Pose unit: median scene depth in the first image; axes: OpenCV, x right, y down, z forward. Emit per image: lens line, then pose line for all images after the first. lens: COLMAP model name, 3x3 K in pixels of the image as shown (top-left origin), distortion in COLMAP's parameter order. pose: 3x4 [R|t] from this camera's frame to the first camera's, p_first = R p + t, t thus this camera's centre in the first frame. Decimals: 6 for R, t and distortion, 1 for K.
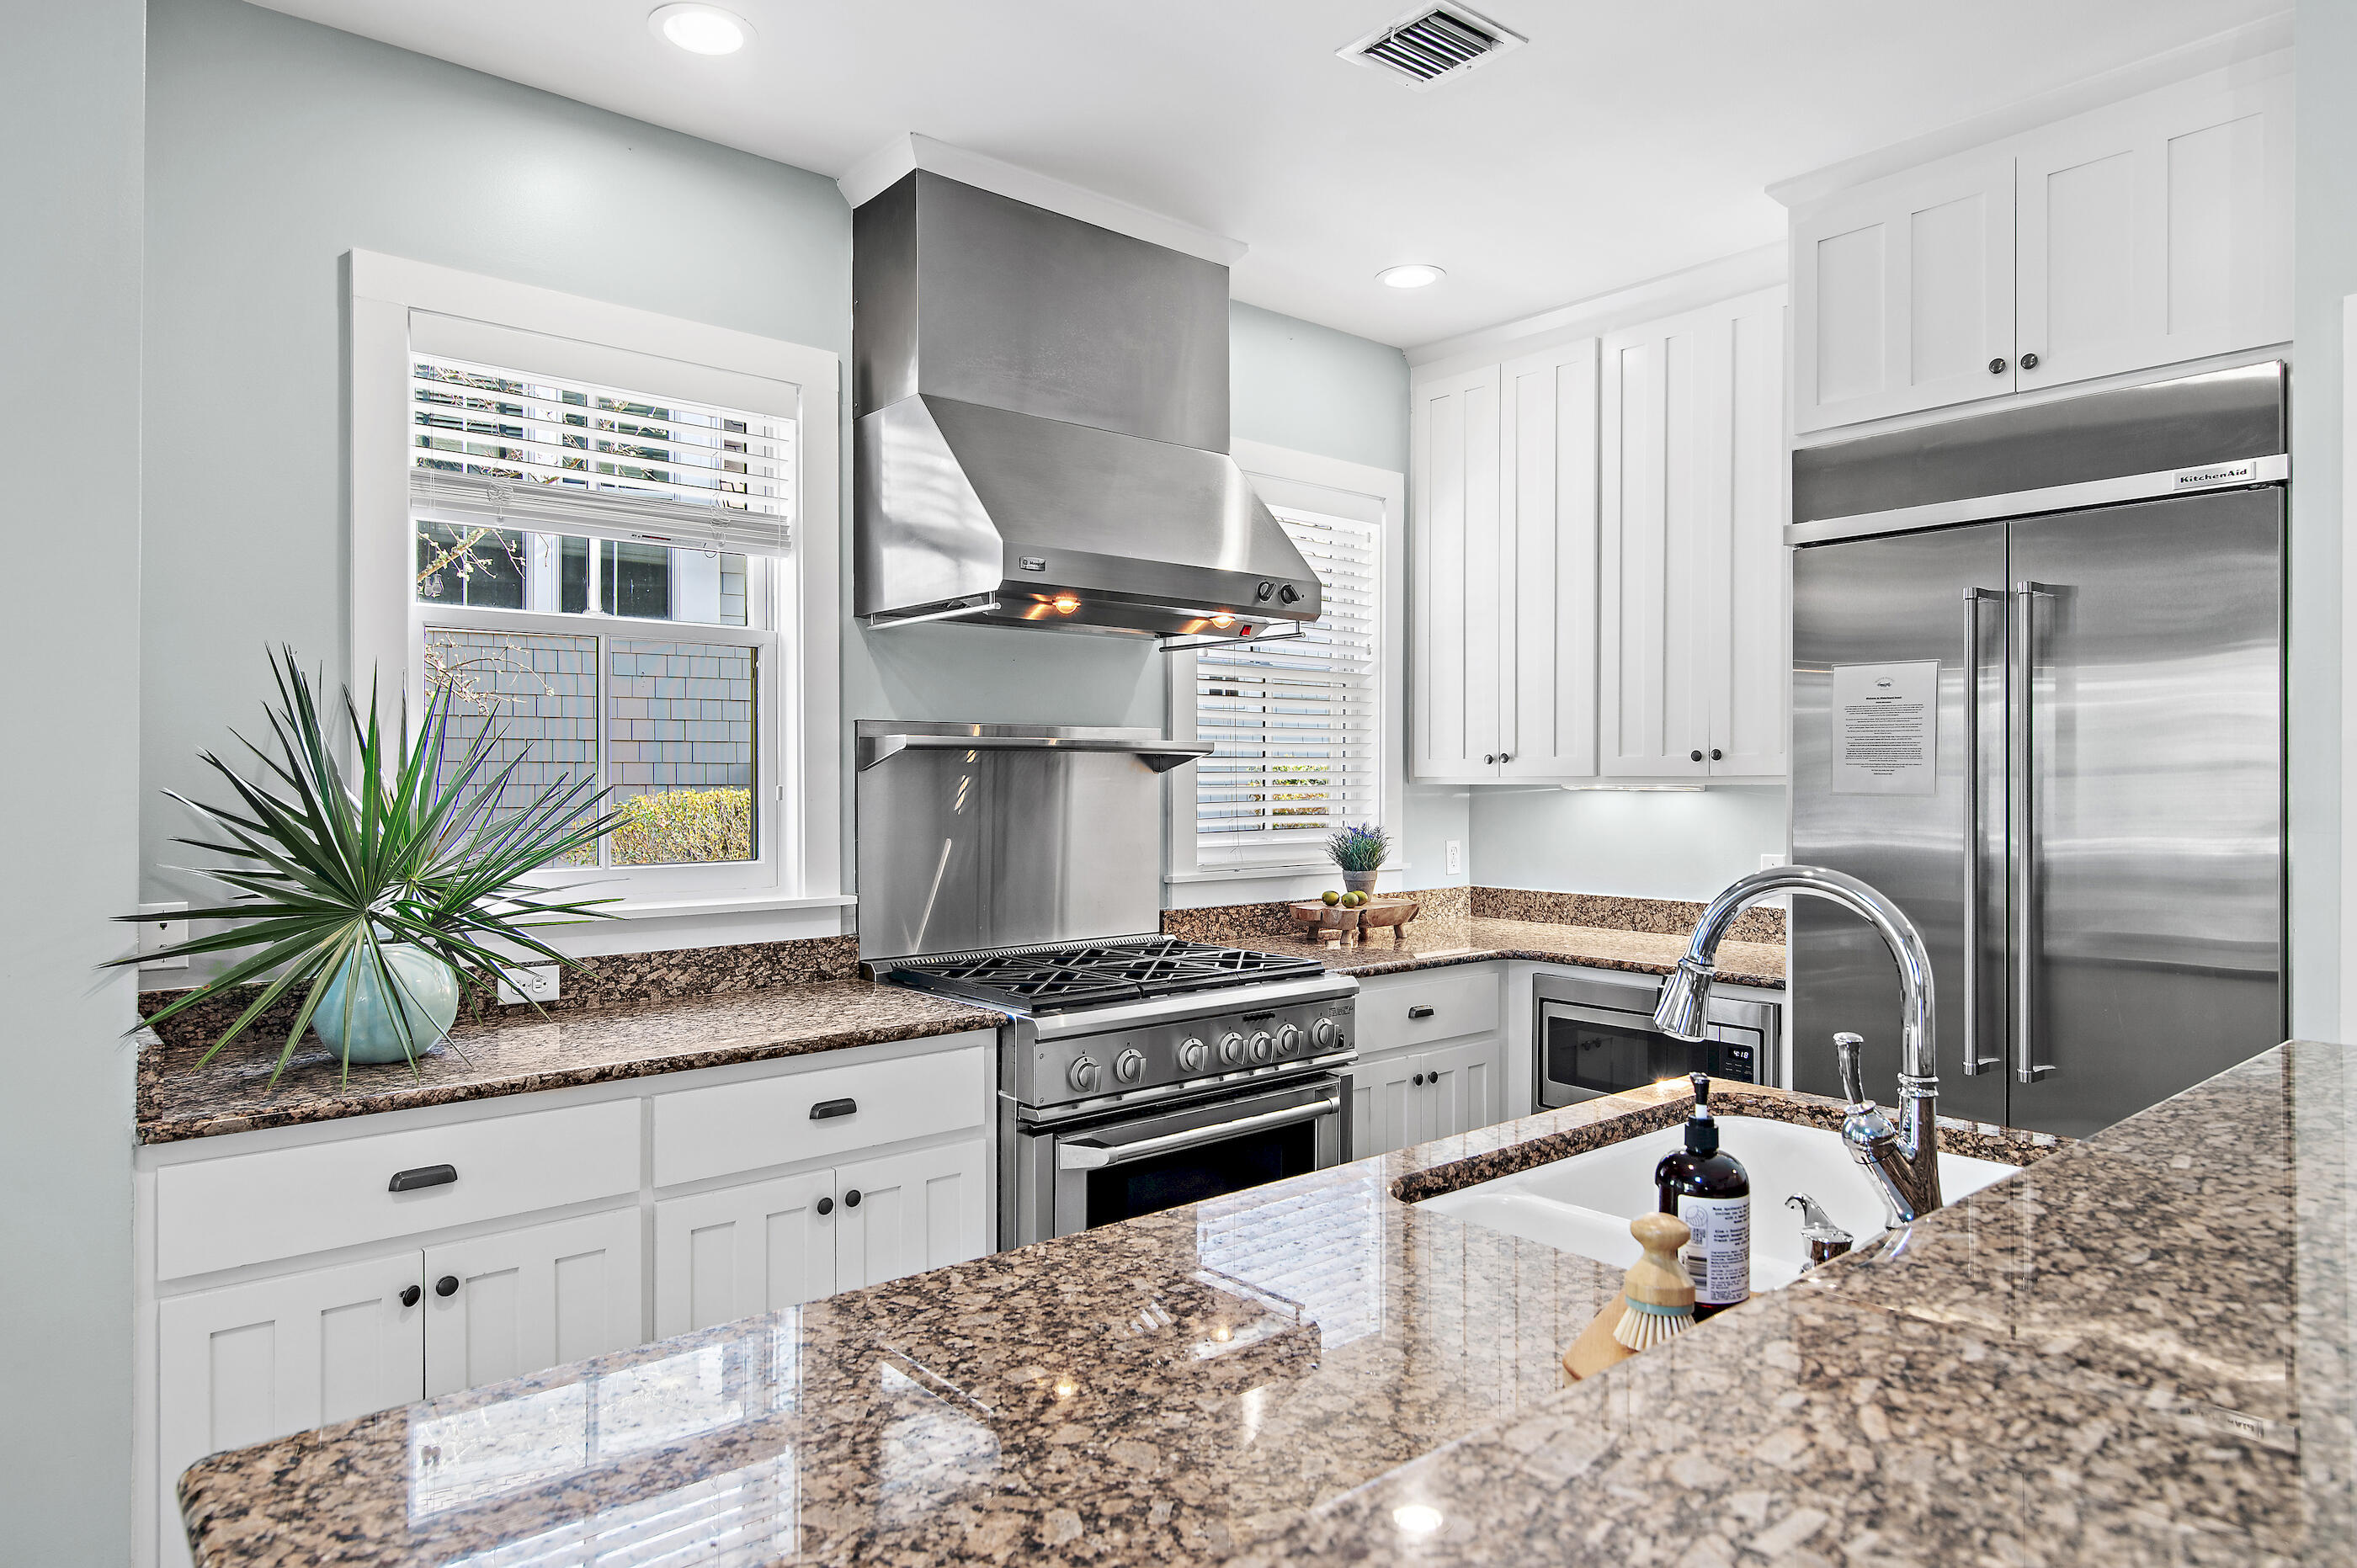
lens RADIAL K [[1409.0, 0, 1178.5], [0, 1409.0, 784.0], [0, 0, 1]] dist [0.003288, 0.000257]
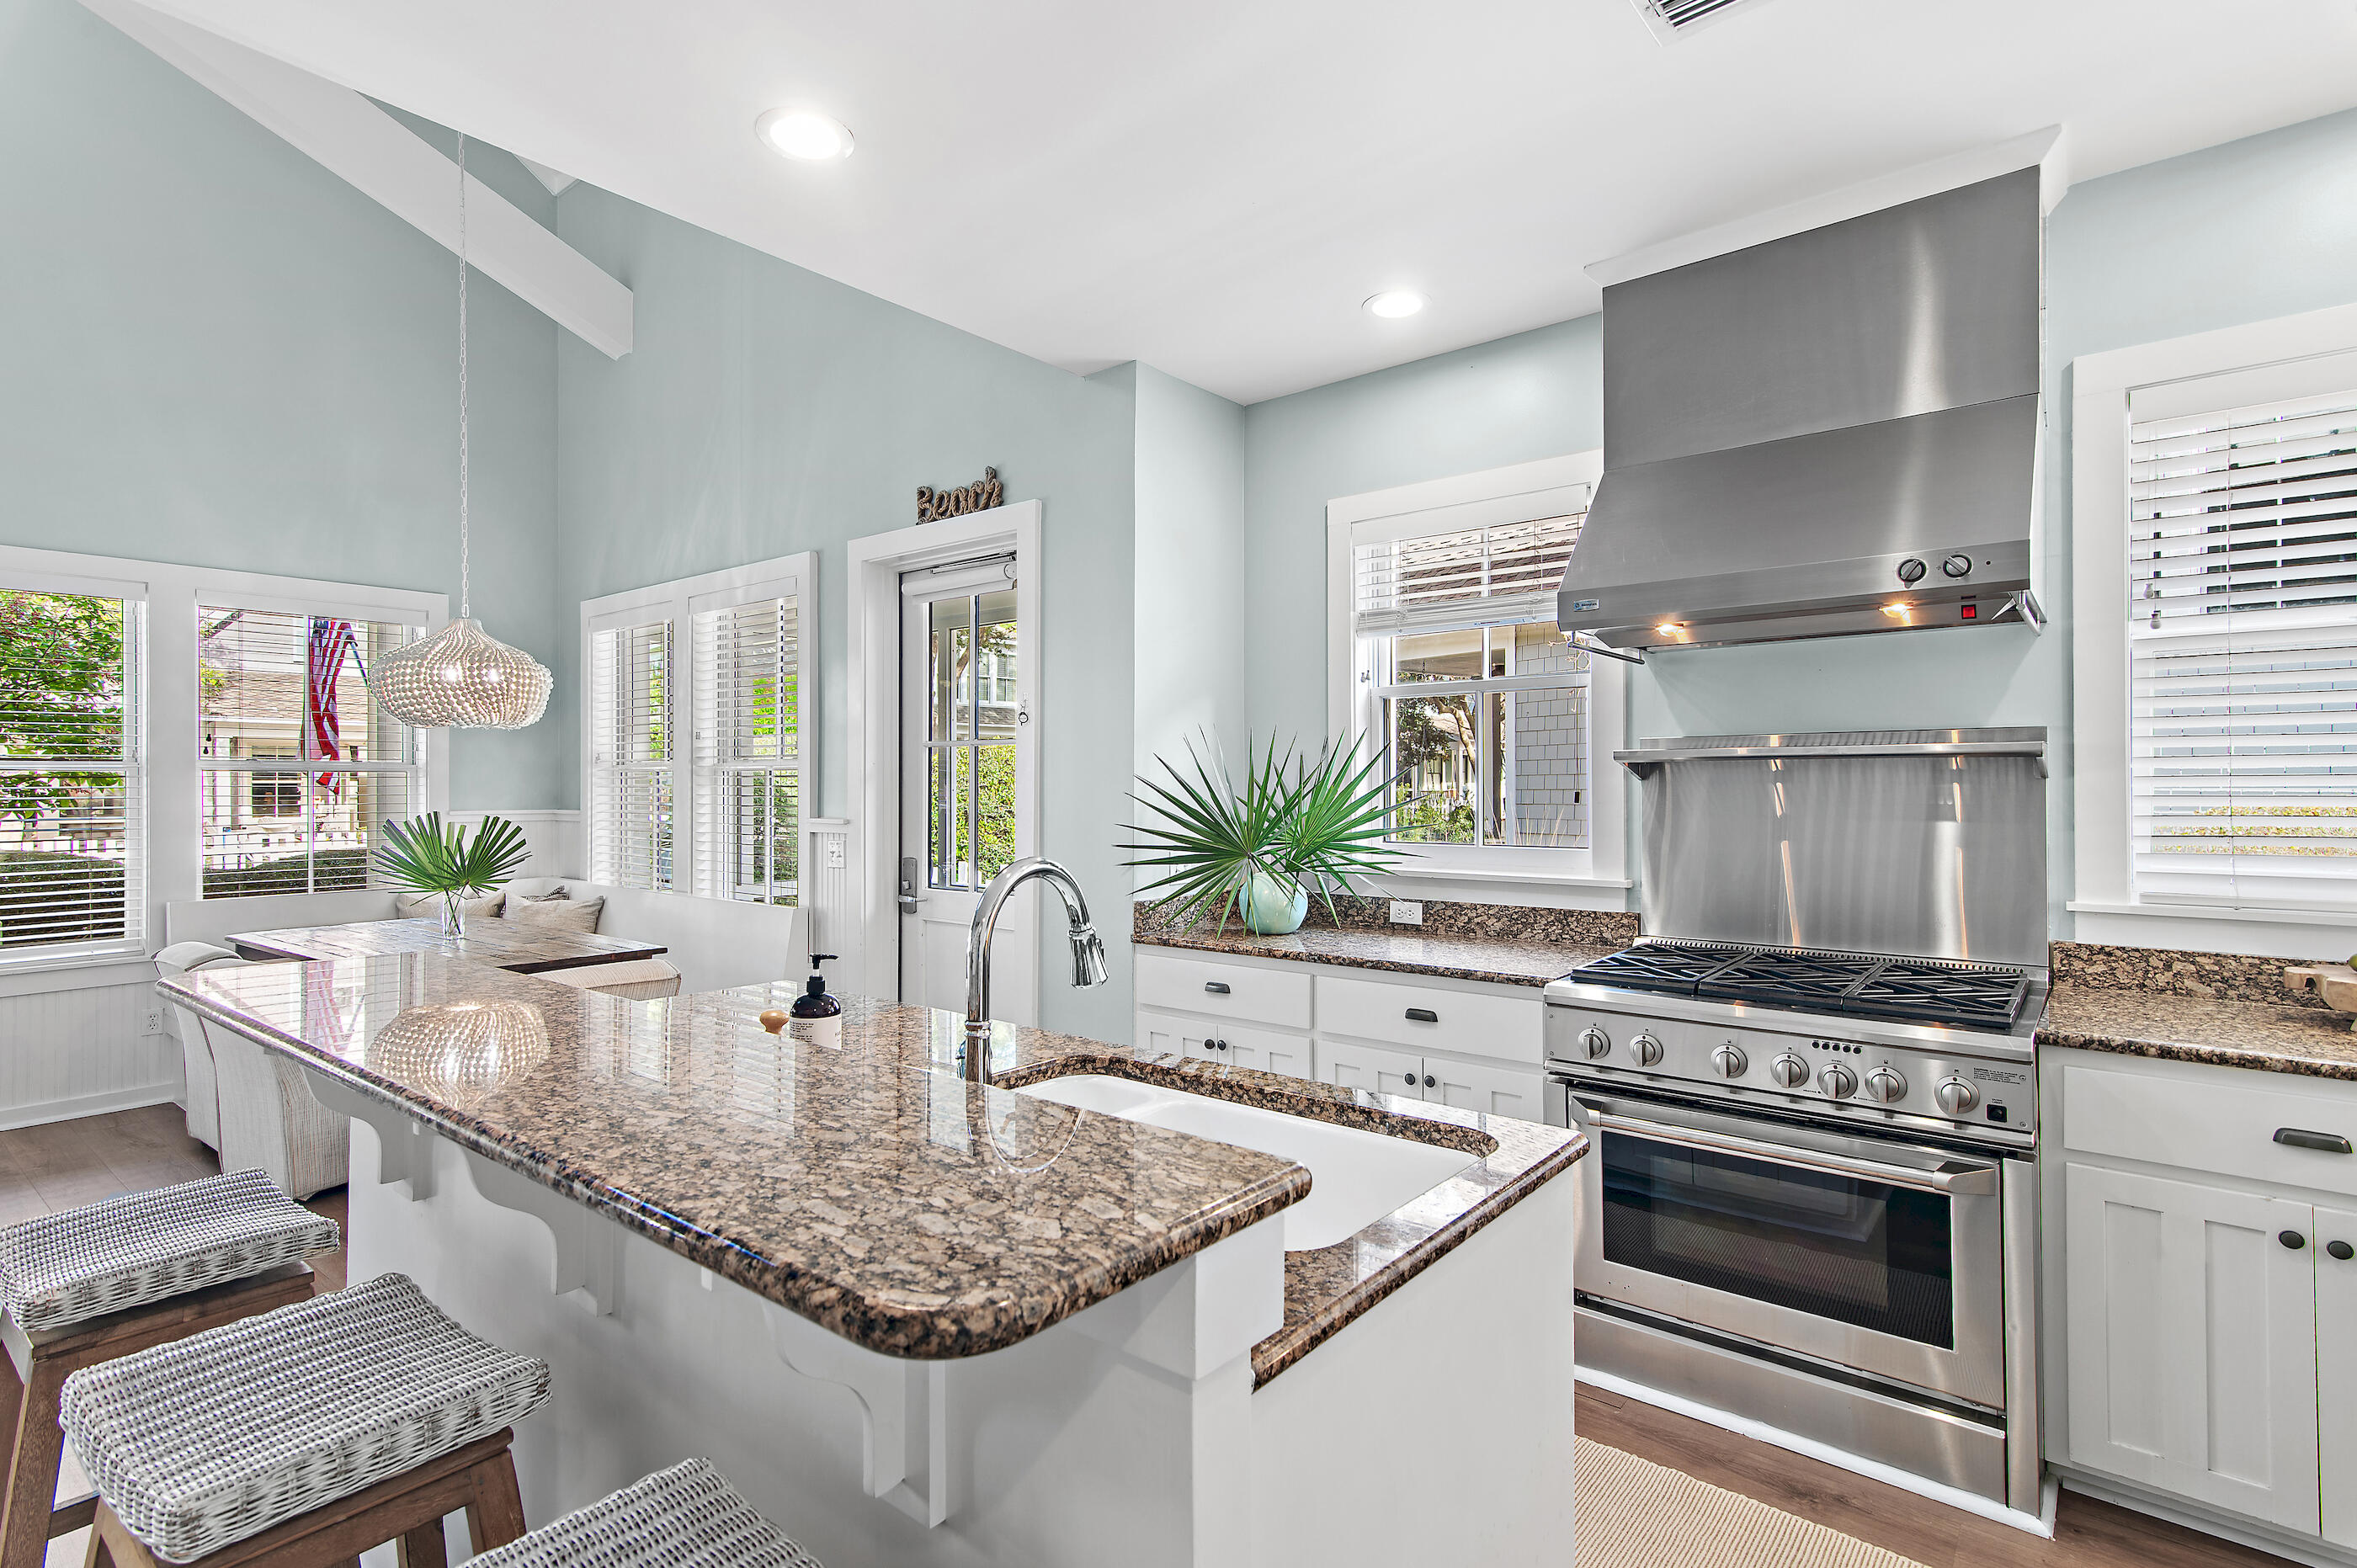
lens RADIAL K [[1137.8, 0, 1179.6], [0, 1137.8, 785.1], [0, 0, 1]] dist [0.019532, 0.000210]
pose [[0.180291, -0.002434, -0.983610, 0.682427], [-0.001229, 0.999996, -0.002700, -0.001769], [0.983613, 0.001696, 0.180287, 0.430560]]
